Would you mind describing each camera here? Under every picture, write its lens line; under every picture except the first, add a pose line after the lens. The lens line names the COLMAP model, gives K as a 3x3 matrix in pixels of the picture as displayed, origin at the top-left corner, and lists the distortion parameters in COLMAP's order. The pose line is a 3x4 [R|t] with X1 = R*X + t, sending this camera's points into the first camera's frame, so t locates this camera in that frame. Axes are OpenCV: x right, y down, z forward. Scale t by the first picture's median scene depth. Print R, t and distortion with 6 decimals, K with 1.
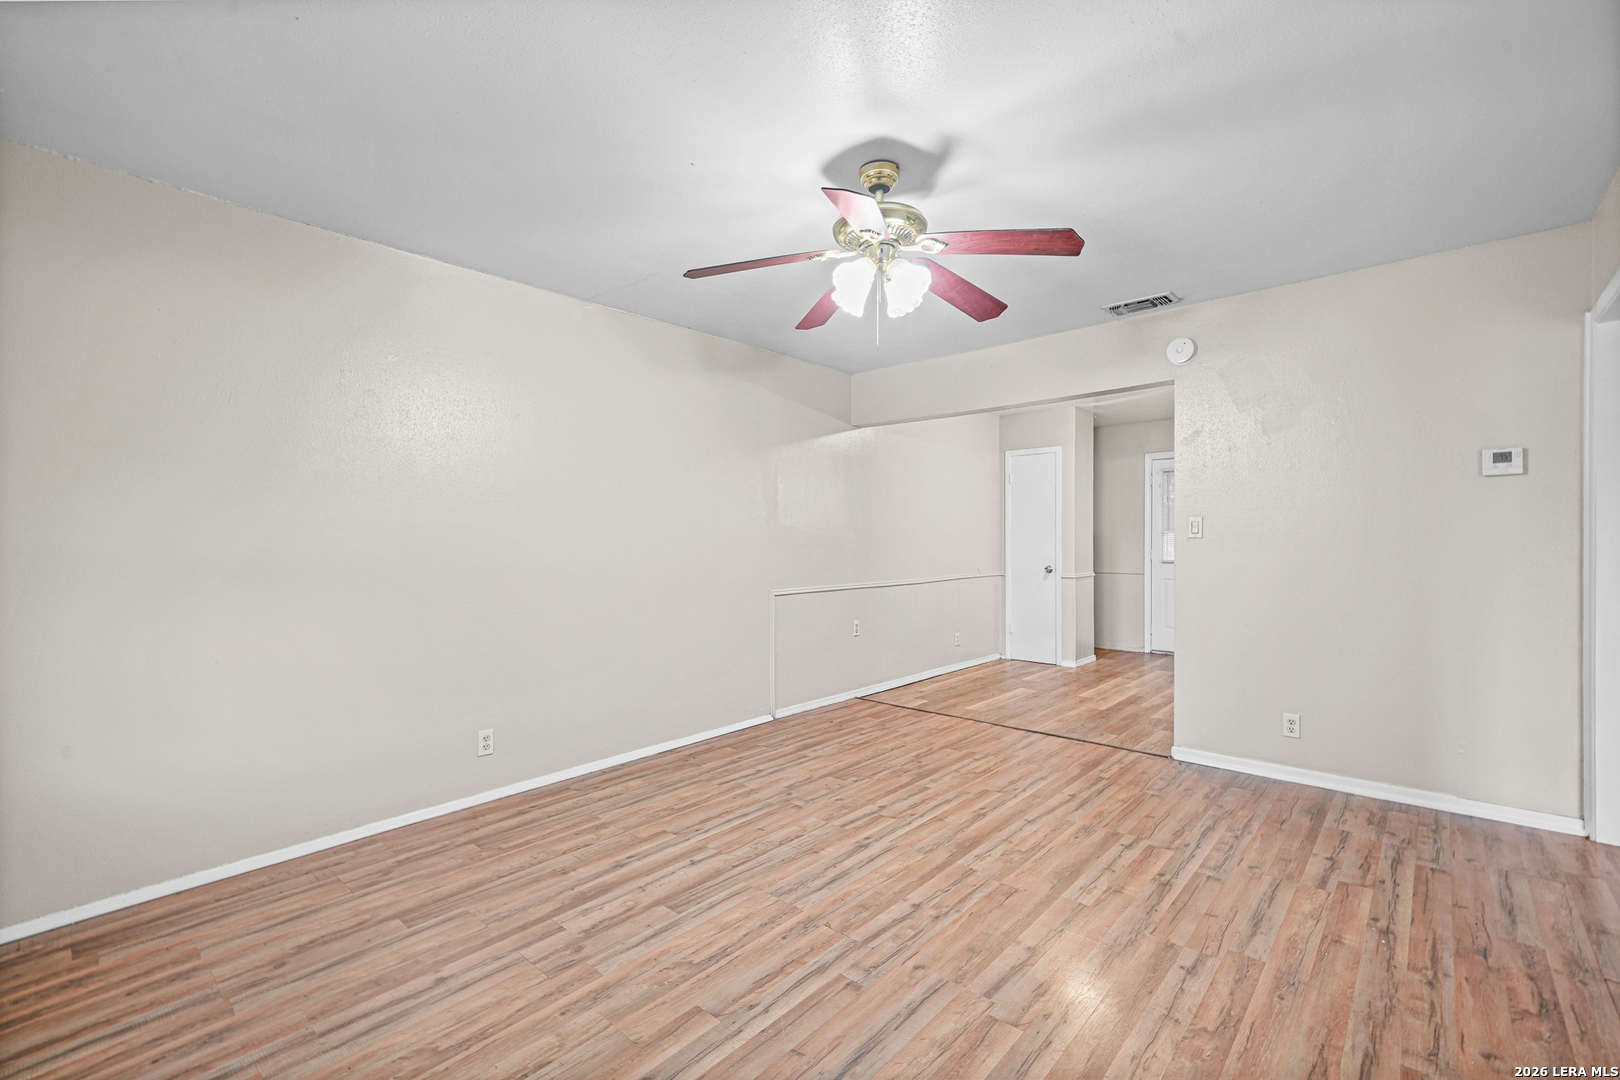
lens RADIAL K [[698.4, 0, 800.8], [0, 698.4, 541.6], [0, 0, 1]] dist [0.004452, 0.002729]
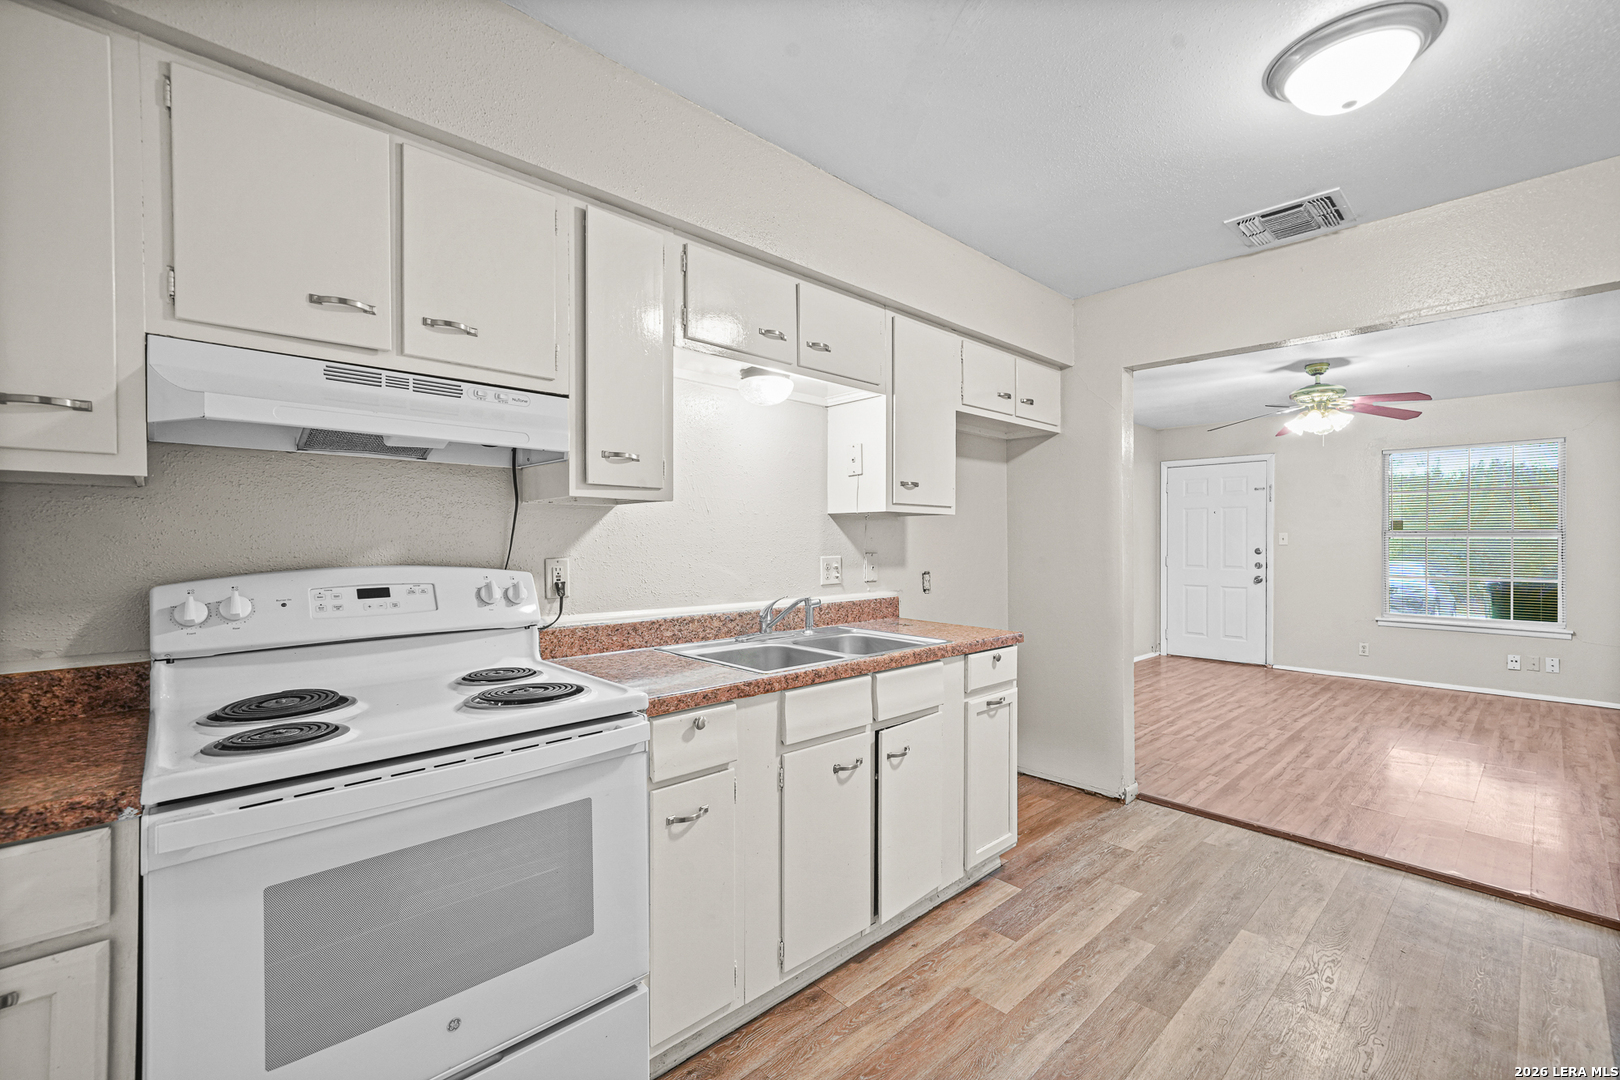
lens RADIAL K [[698.4, 0, 810.0], [0, 698.4, 541.7], [0, 0, 1]] dist [0.004452, 0.002729]
pose [[-0.998032, 0.003182, 0.062620, 1.181657], [0.003462, 0.999984, 0.004362, -0.025619], [-0.062605, 0.004571, -0.998028, 2.539707]]
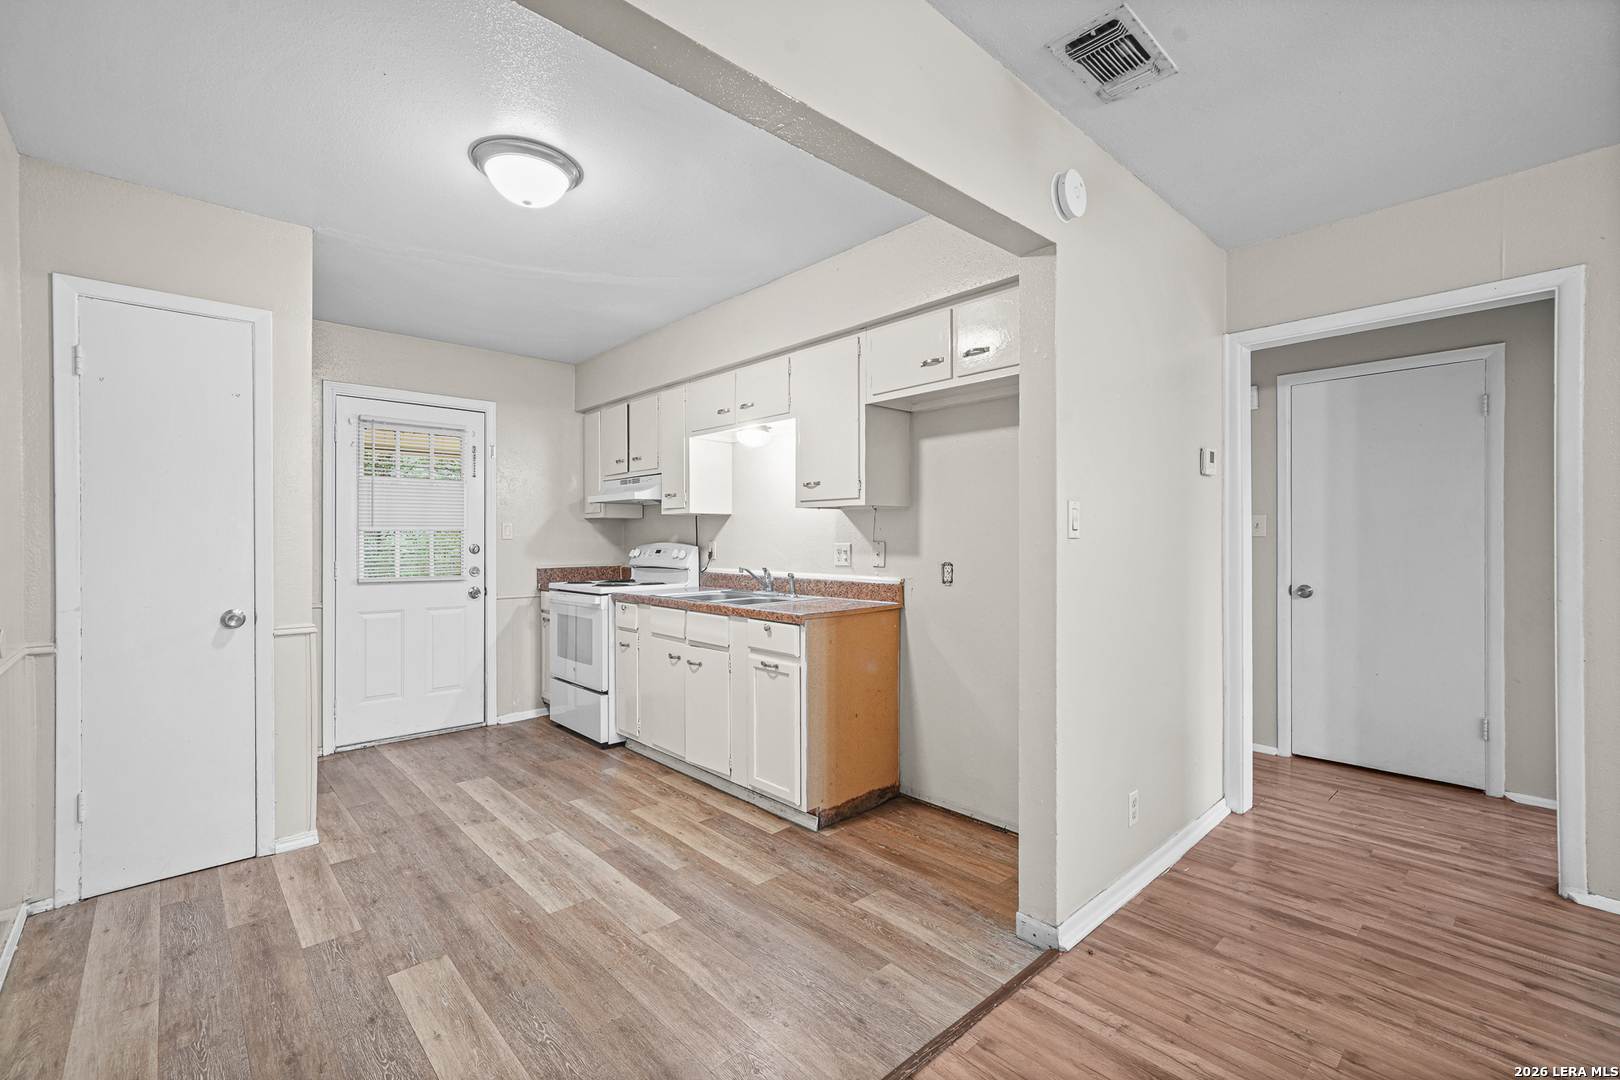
lens RADIAL K [[698.4, 0, 811.0], [0, 698.4, 543.4], [0, 0, 1]] dist [0.004452, 0.002729]
pose [[0.077959, -0.004193, 0.996948, -0.019738], [0.005145, 0.999980, 0.003803, -0.005777], [-0.996943, 0.004833, 0.077979, 1.515606]]
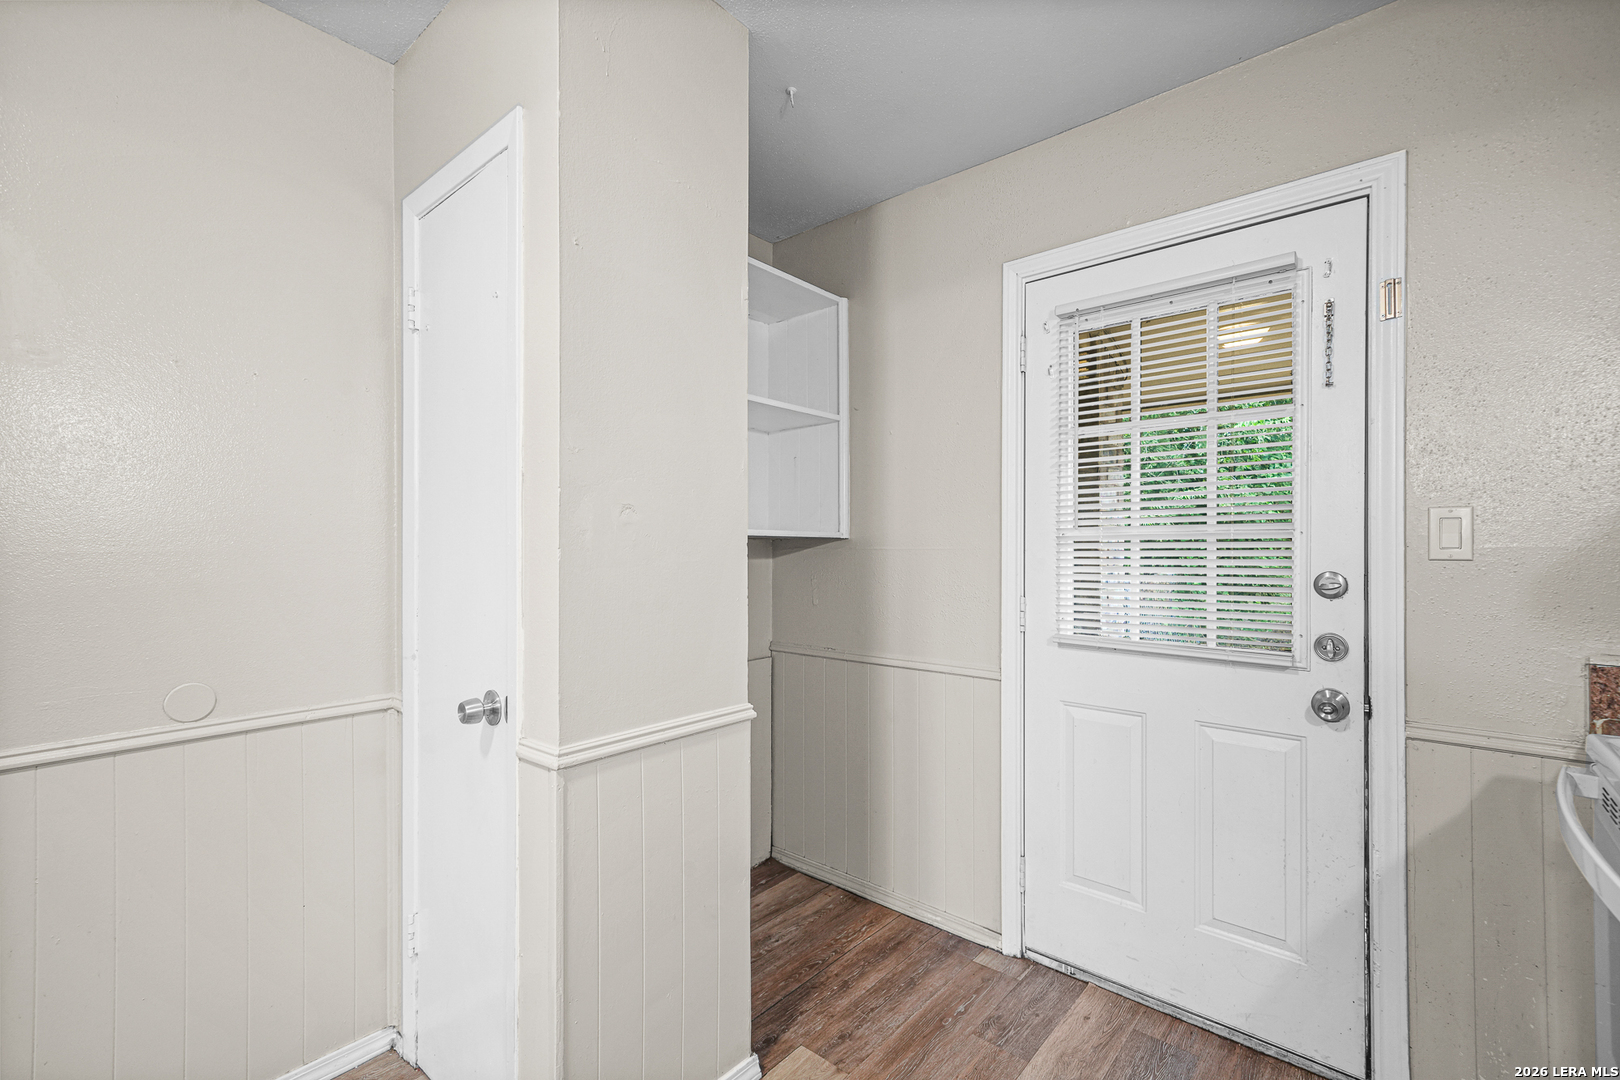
lens RADIAL K [[698.4, 0, 813.0], [0, 698.4, 543.2], [0, 0, 1]] dist [0.004452, 0.002729]
pose [[0.999348, 0.000202, 0.036110, 1.035758], [-0.000135, 0.999998, -0.001864, -0.024699], [-0.036110, 0.001858, 0.999346, 1.834731]]
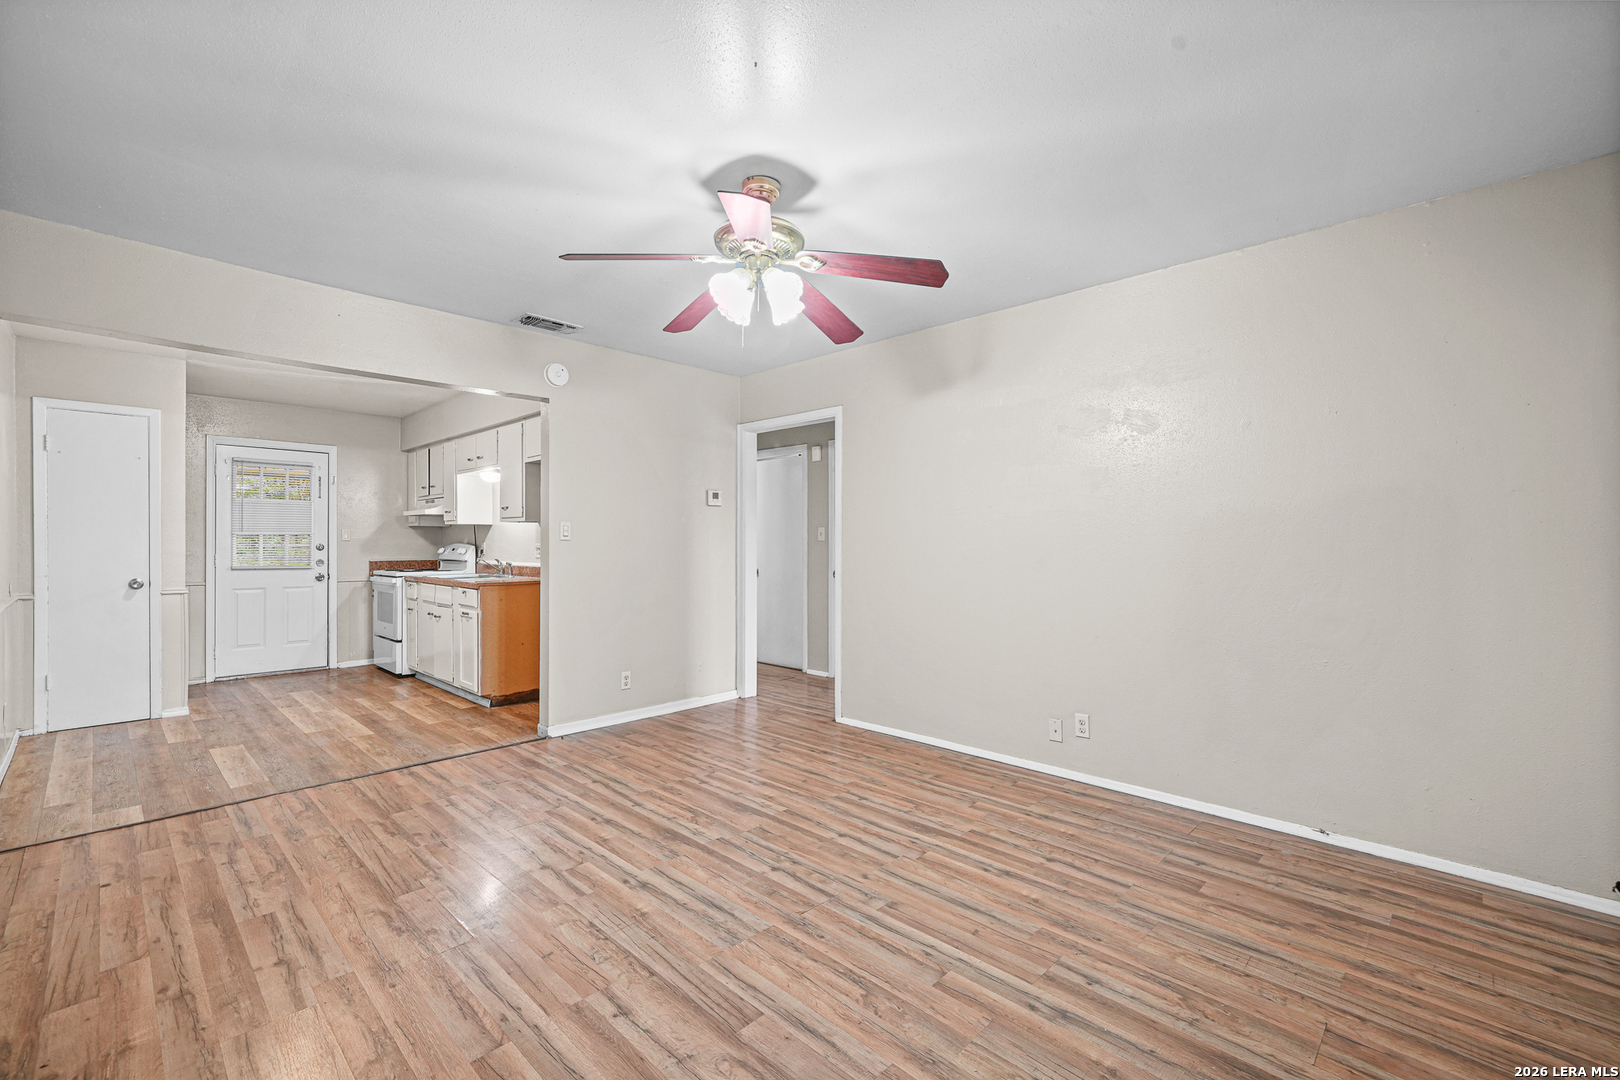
lens RADIAL K [[698.4, 0, 812.0], [0, 698.4, 549.5], [0, 0, 1]] dist [0.004452, 0.002729]
pose [[0.027881, -0.005557, 0.999596, -0.751535], [0.001547, 0.999984, 0.005516, 0.005789], [-0.999610, 0.001393, 0.027889, 0.726791]]
